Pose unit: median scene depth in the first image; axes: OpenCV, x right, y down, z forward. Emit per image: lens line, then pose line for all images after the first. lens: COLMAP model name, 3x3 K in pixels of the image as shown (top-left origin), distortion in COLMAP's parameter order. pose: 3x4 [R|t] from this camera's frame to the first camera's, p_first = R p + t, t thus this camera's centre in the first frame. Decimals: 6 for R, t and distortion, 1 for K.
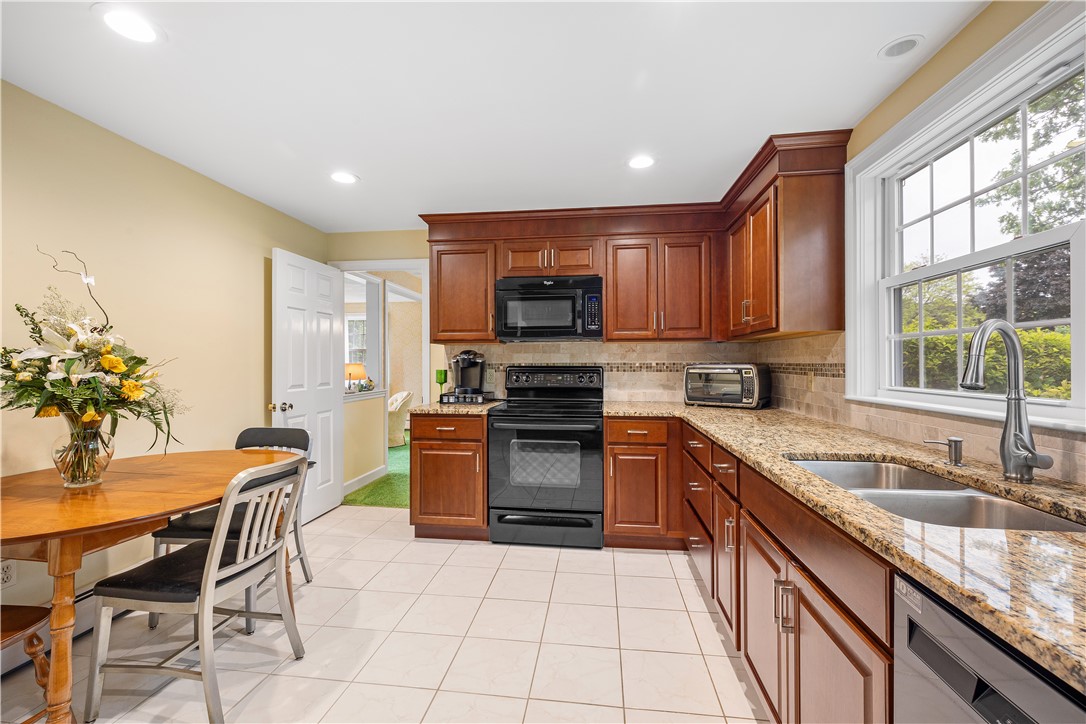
lens RADIAL K [[446.4, 0, 544.0], [0, 446.4, 361.8], [0, 0, 1]] dist [0.004718, 0.000293]
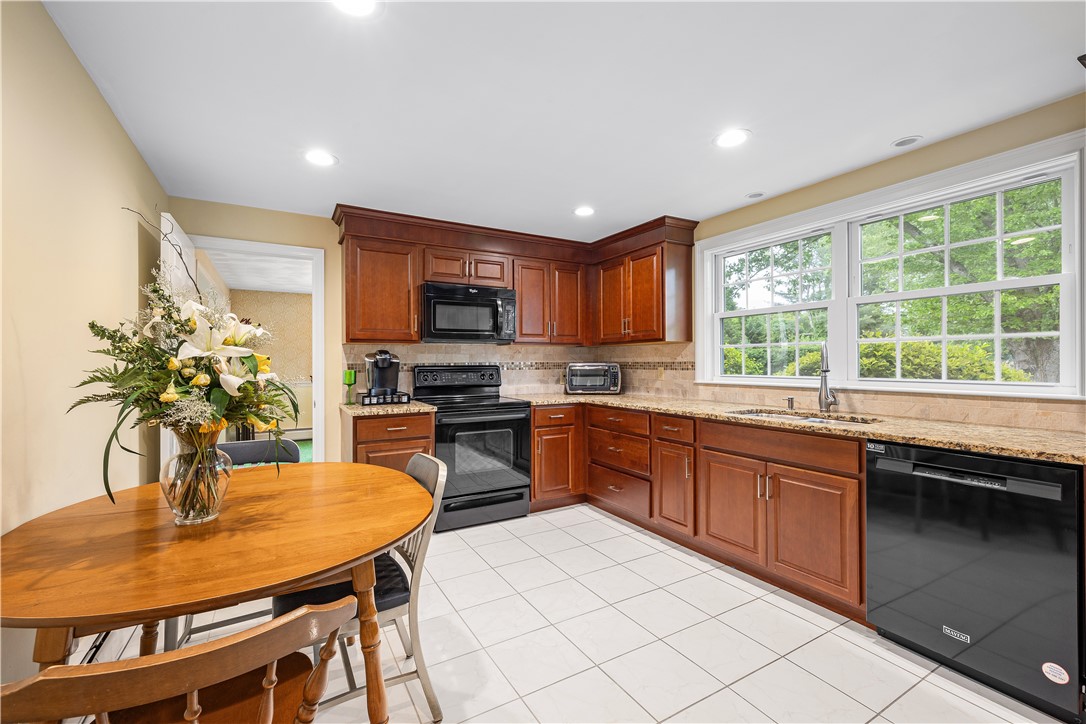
lens RADIAL K [[446.4, 0, 521.5], [0, 446.4, 362.7], [0, 0, 1]] dist [0.004718, 0.000293]
pose [[0.810325, -0.004076, 0.585967, -0.567998], [0.004574, 0.999989, 0.000632, 0.002598], [-0.585963, 0.002168, 0.810335, 0.024109]]
